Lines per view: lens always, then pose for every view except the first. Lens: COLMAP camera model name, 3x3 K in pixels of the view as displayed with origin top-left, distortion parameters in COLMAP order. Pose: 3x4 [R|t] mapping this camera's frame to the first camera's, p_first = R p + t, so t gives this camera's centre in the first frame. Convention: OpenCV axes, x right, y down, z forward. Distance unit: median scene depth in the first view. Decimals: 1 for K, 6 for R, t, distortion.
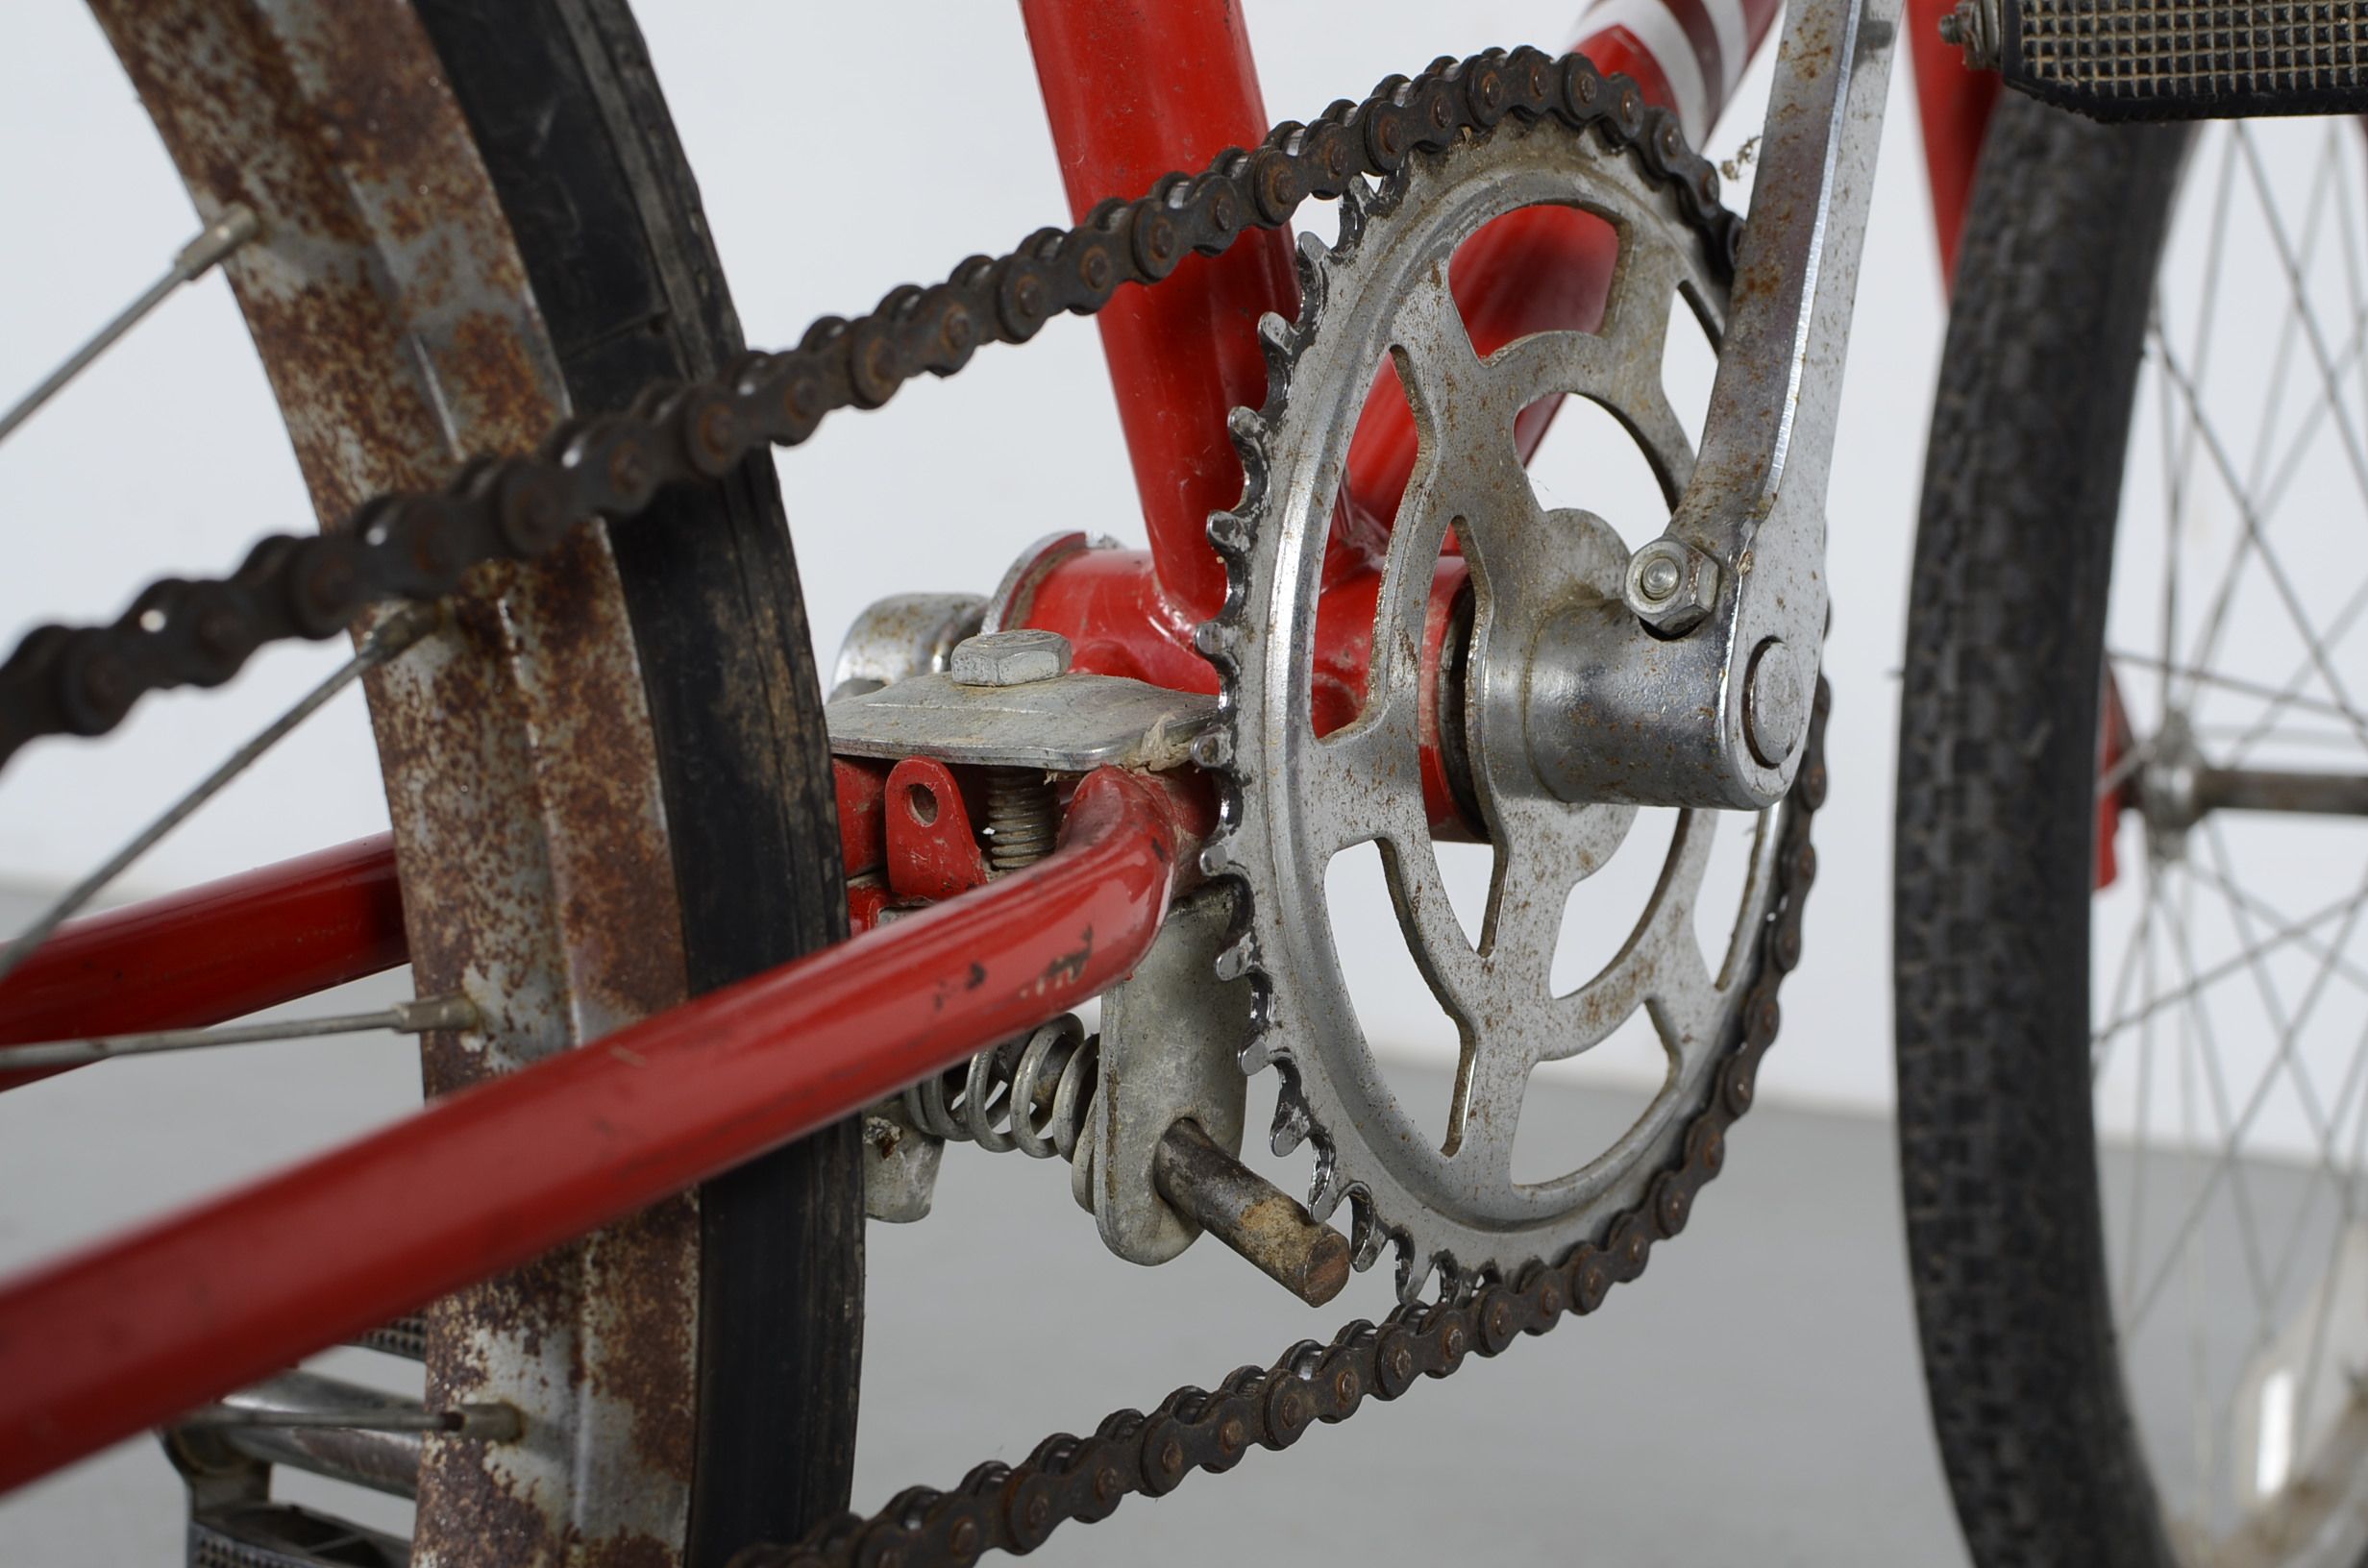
lens RADIAL K [[3641.8, 0, 1184.0], [0, 3641.8, 784.0], [0, 0, 1]] dist [-0.213493, 0.142596]
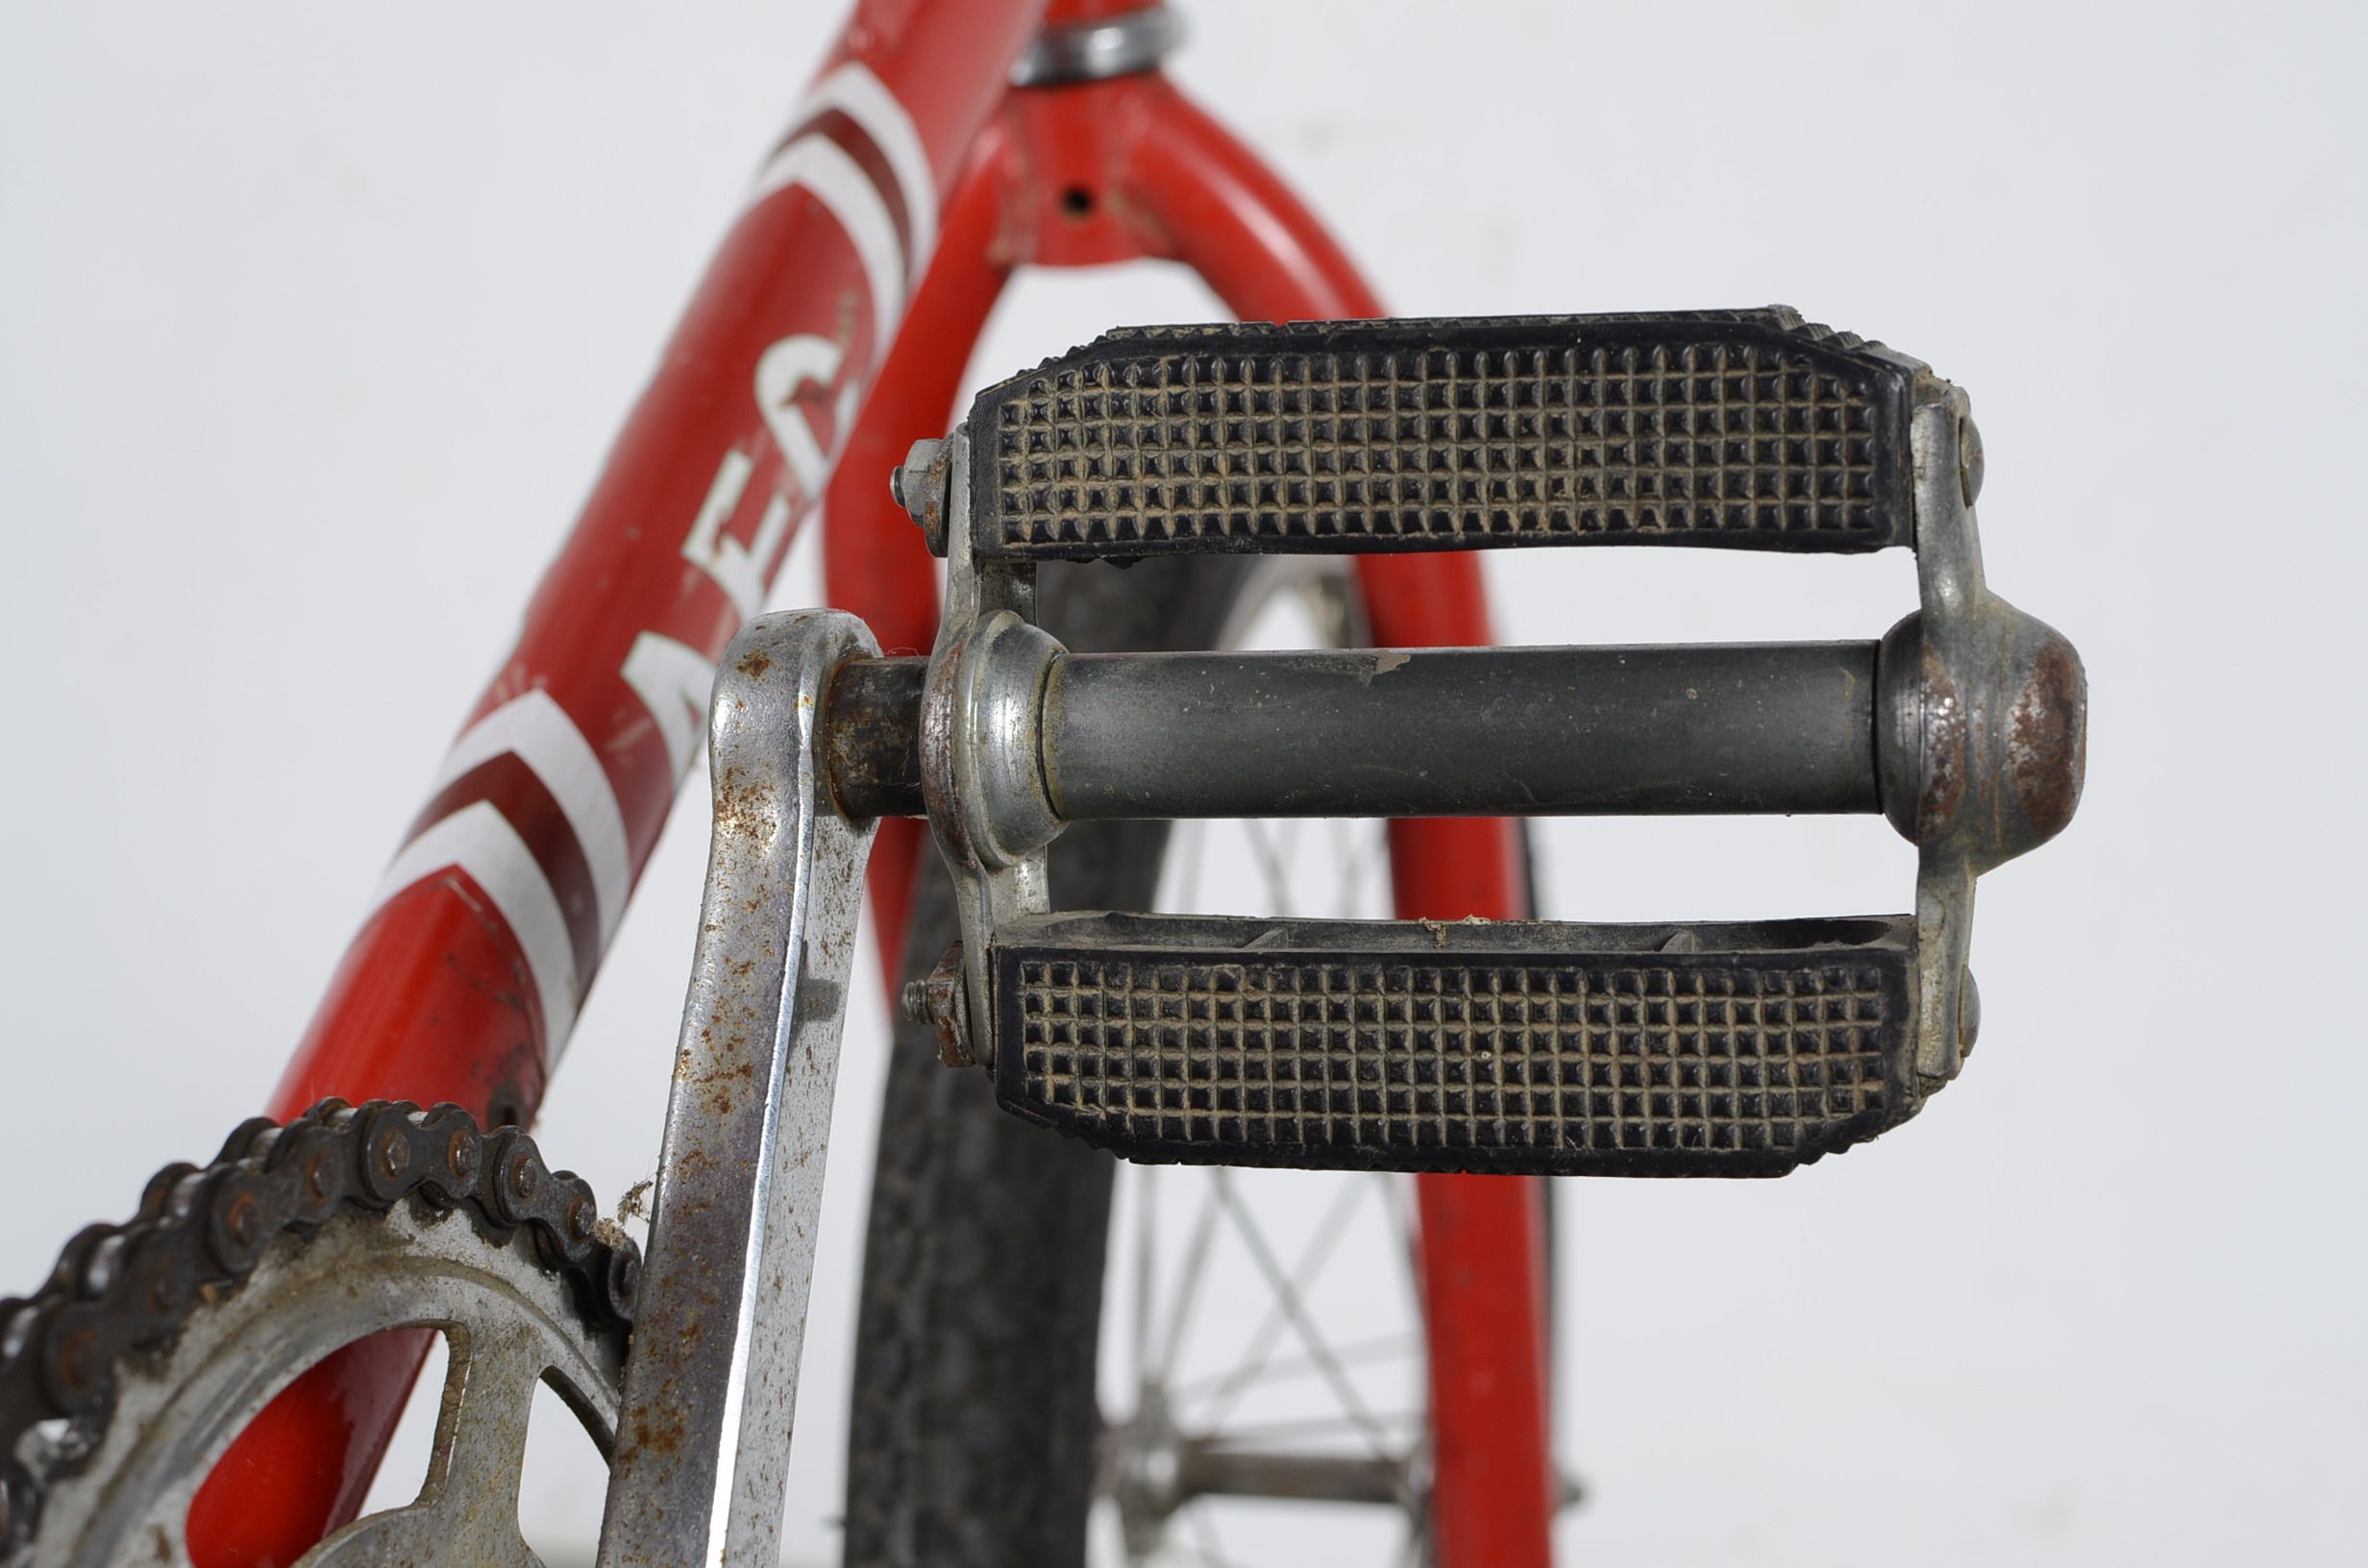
lens RADIAL K [[3641.8, 0, 1184.0], [0, 3641.8, 784.0], [0, 0, 1]] dist [-0.213493, 0.142596]
pose [[0.954487, -0.013851, 0.297931, 0.052776], [0.030664, 0.998185, -0.051832, -0.222987], [-0.296672, 0.058609, 0.953179, 0.308387]]
